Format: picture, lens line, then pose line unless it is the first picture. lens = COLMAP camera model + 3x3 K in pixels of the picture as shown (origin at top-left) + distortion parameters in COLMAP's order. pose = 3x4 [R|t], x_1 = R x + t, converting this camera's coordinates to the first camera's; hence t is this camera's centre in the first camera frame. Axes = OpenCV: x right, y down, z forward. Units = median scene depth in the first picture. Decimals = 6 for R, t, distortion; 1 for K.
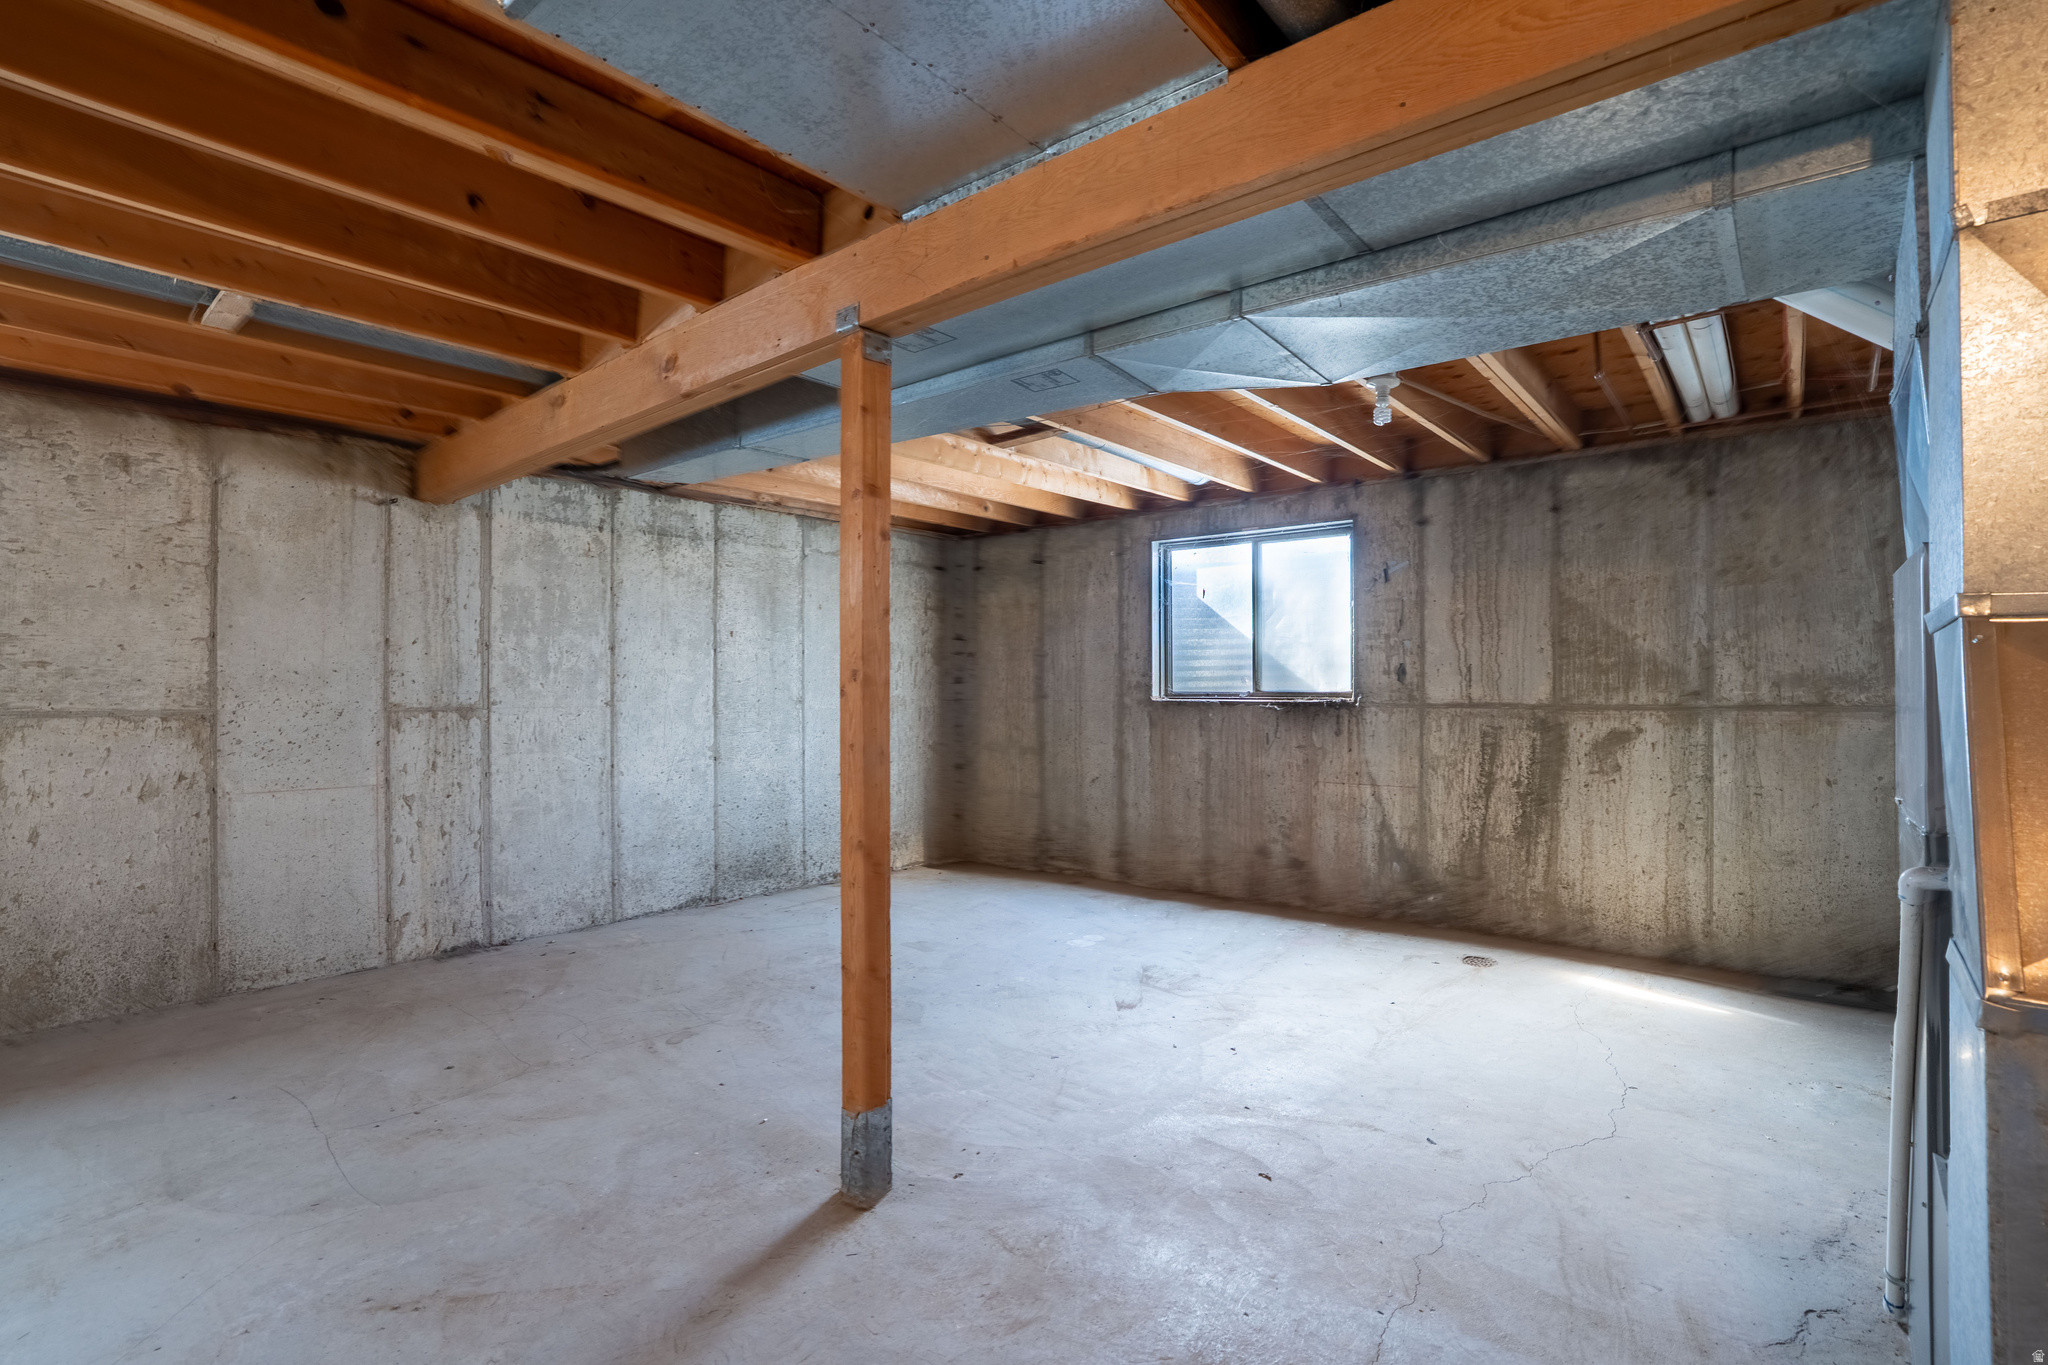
lens RADIAL K [[954.3, 0, 1015.3], [0, 954.3, 683.6], [0, 0, 1]] dist [-0.071738, 0.025618]
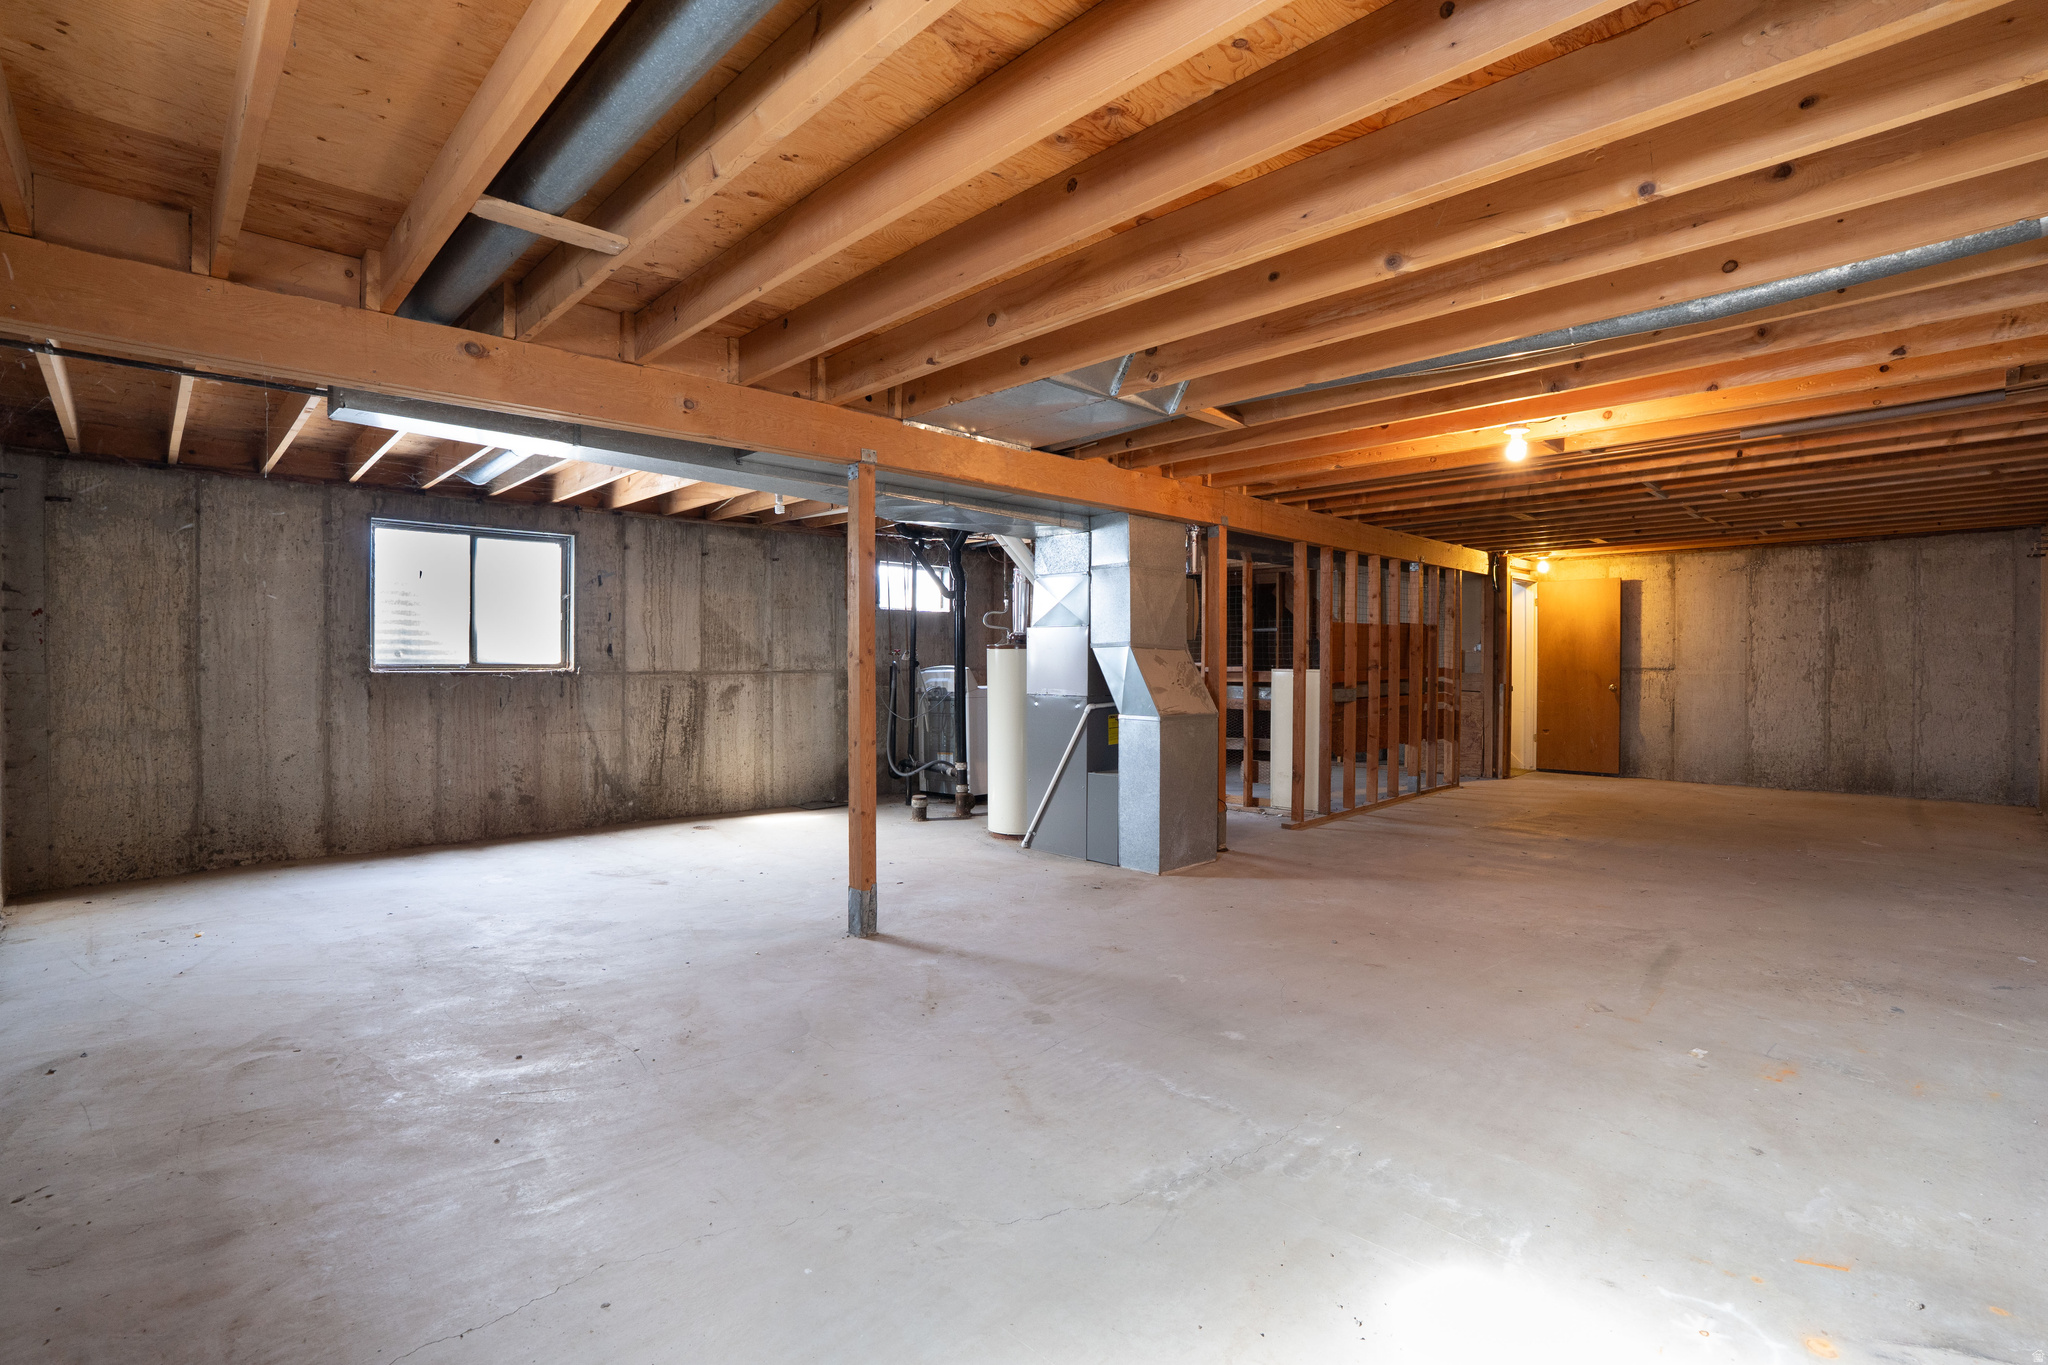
lens RADIAL K [[954.3, 0, 1015.3], [0, 954.3, 683.6], [0, 0, 1]] dist [-0.071738, 0.025618]
pose [[0.100422, -0.020354, 0.994737, -0.960900], [-0.009338, 0.999727, 0.021399, 0.002539], [-0.994901, -0.011437, 0.100204, 0.253606]]
